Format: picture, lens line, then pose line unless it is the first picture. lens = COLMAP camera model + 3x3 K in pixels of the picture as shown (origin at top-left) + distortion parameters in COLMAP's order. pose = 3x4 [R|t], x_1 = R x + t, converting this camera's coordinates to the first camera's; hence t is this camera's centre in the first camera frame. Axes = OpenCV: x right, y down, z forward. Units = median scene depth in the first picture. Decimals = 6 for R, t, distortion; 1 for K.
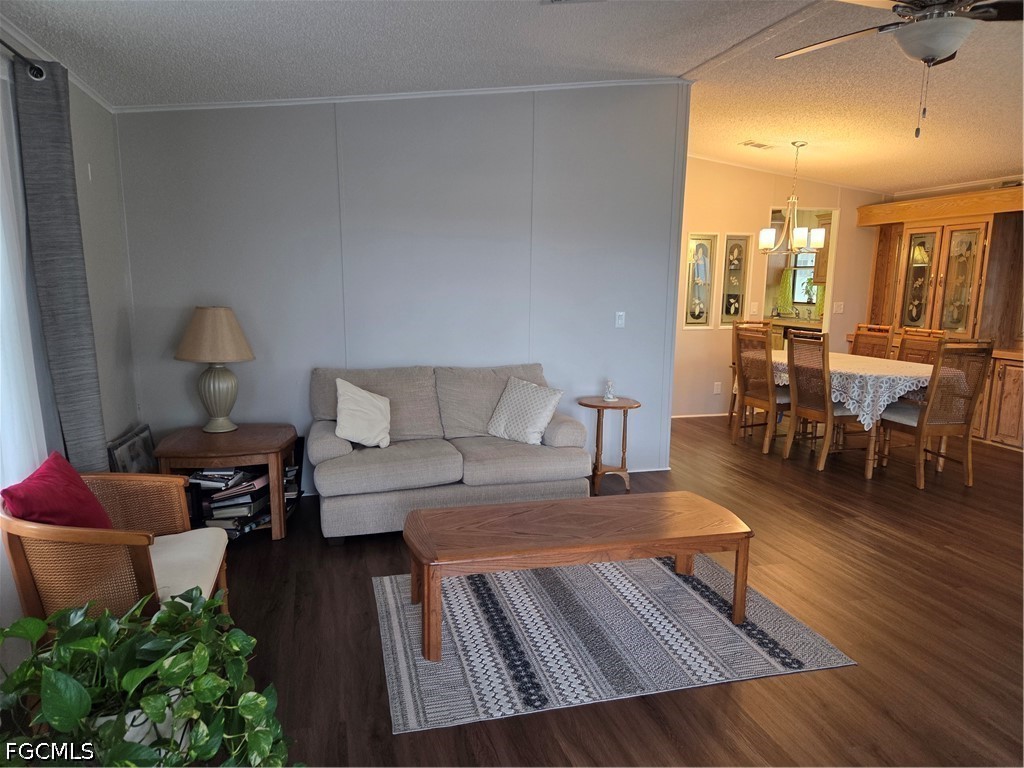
lens RADIAL K [[691.7, 0, 510.3], [0, 691.7, 393.7], [0, 0, 1]] dist [0.029905, 0.000425]
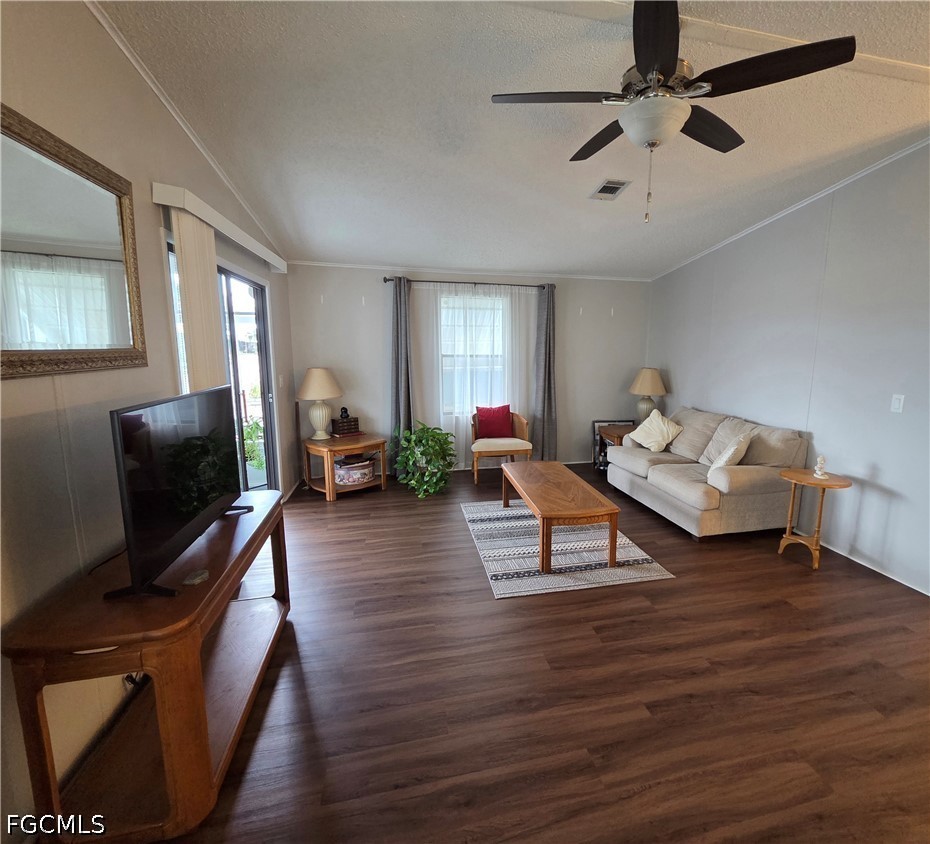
lens RADIAL K [[463.9, 0, 514.8], [0, 463.9, 422.9], [0, 0, 1]] dist [0.002729, -0.000174]
pose [[-0.009007, 0.151228, -0.988458, 0.815297], [-0.176008, 0.972825, 0.150440, -0.090388], [0.984348, 0.175331, 0.017855, 0.530813]]
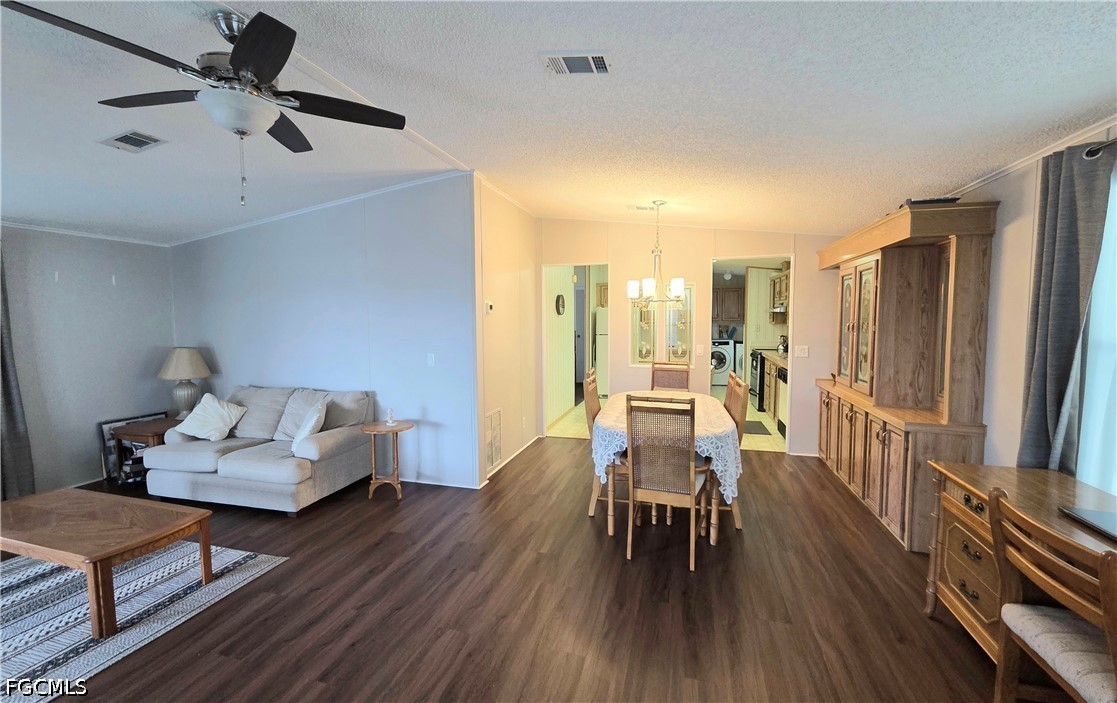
lens RADIAL K [[457.7, 0, 558.5], [0, 457.7, 351.5], [0, 0, 1]] dist [0.002588, -0.000066]
pose [[0.860484, 0.020665, -0.509057, 0.832738], [-0.067724, 0.994950, -0.074087, -0.081013], [0.504955, 0.098226, 0.857538, 0.422644]]
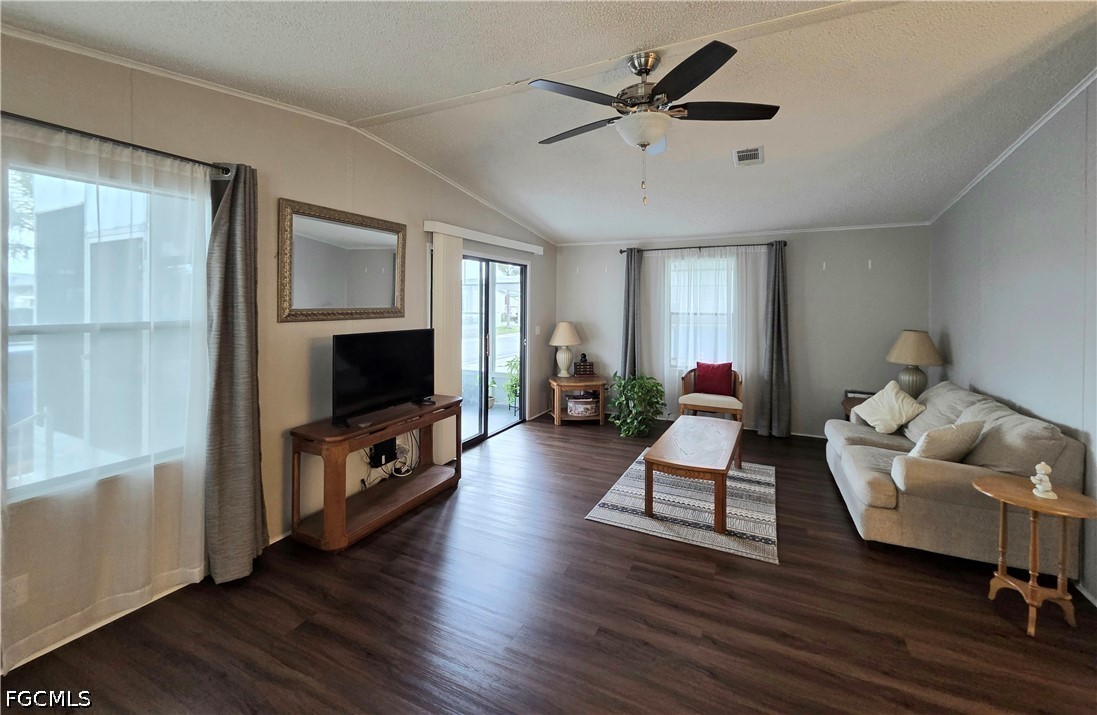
lens RADIAL K [[455.6, 0, 545.8], [0, 455.6, 305.8], [0, 0, 1]] dist [-0.001834, -0.000380]
pose [[-0.664039, -0.007273, -0.747662, 0.813783], [-0.133912, 0.984941, 0.109354, -0.157917], [0.735608, 0.172737, -0.655014, 0.904490]]
